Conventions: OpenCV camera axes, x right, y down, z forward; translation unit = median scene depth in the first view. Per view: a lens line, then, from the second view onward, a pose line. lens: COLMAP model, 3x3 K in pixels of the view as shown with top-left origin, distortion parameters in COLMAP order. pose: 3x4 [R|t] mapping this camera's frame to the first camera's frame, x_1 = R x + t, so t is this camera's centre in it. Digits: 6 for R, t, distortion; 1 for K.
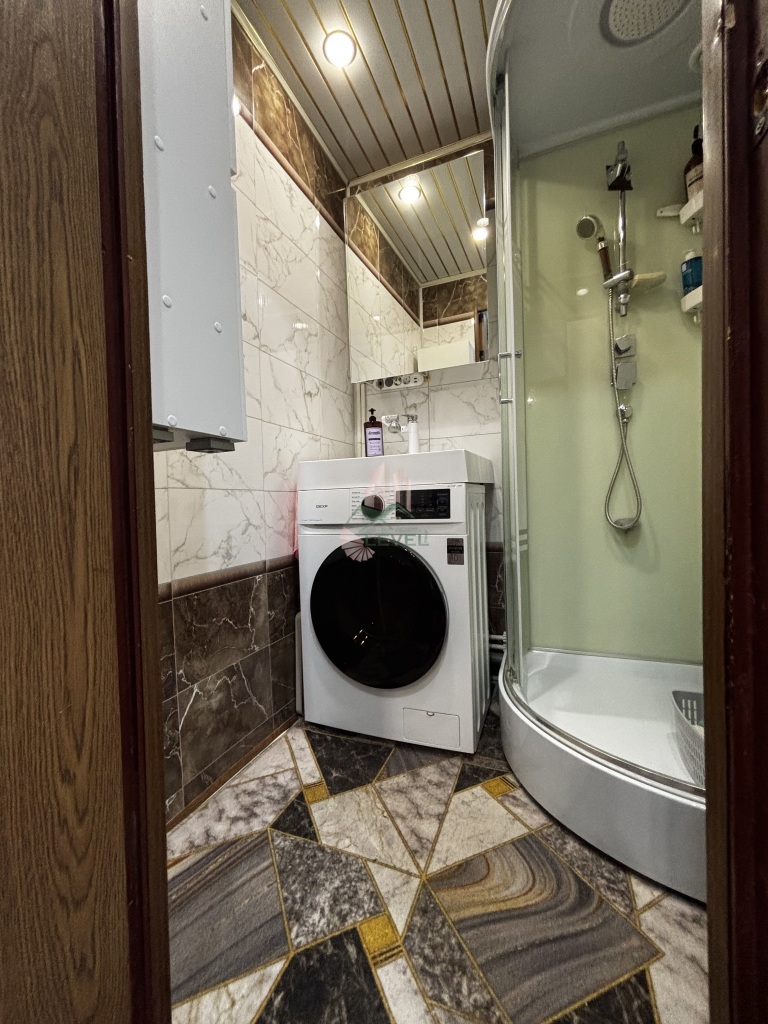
lens RADIAL K [[411.8, 0, 383.0], [0, 411.8, 511.0], [0, 0, 1]] dist [-0.003537, 0.000697]
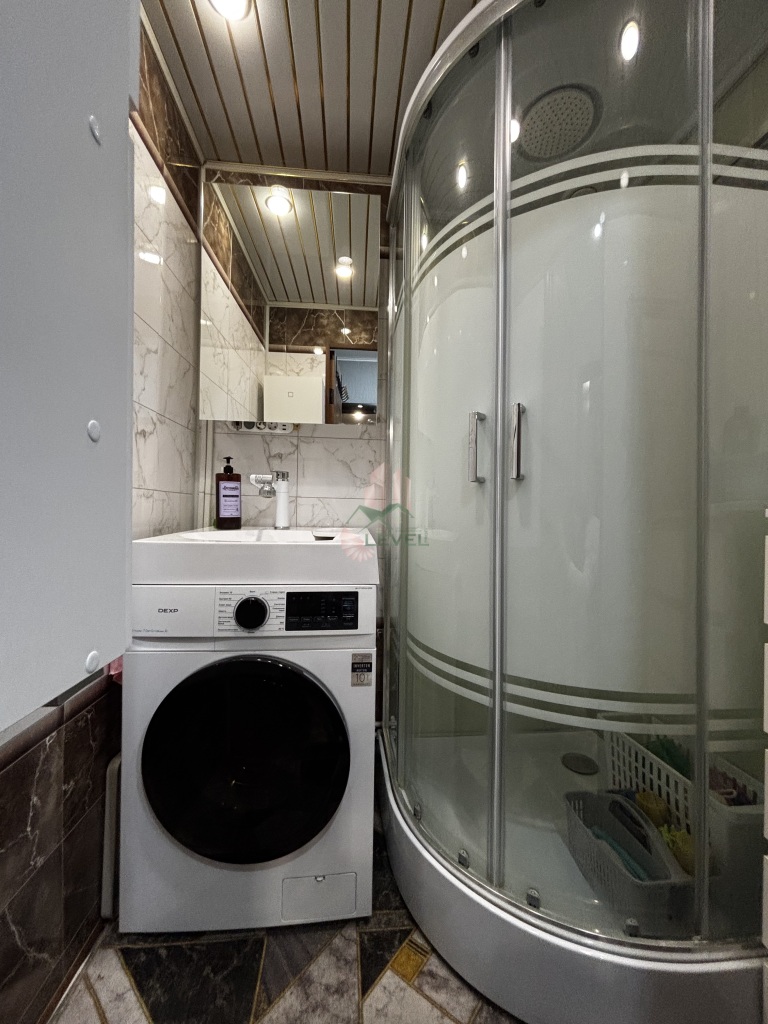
lens RADIAL K [[411.8, 0, 382.6], [0, 411.8, 511.4], [0, 0, 1]] dist [-0.003537, 0.000697]
pose [[0.892090, 0.044718, 0.449640, -0.124228], [-0.032662, 0.998870, -0.034537, -0.140503], [-0.450676, 0.016124, 0.892542, 0.188356]]
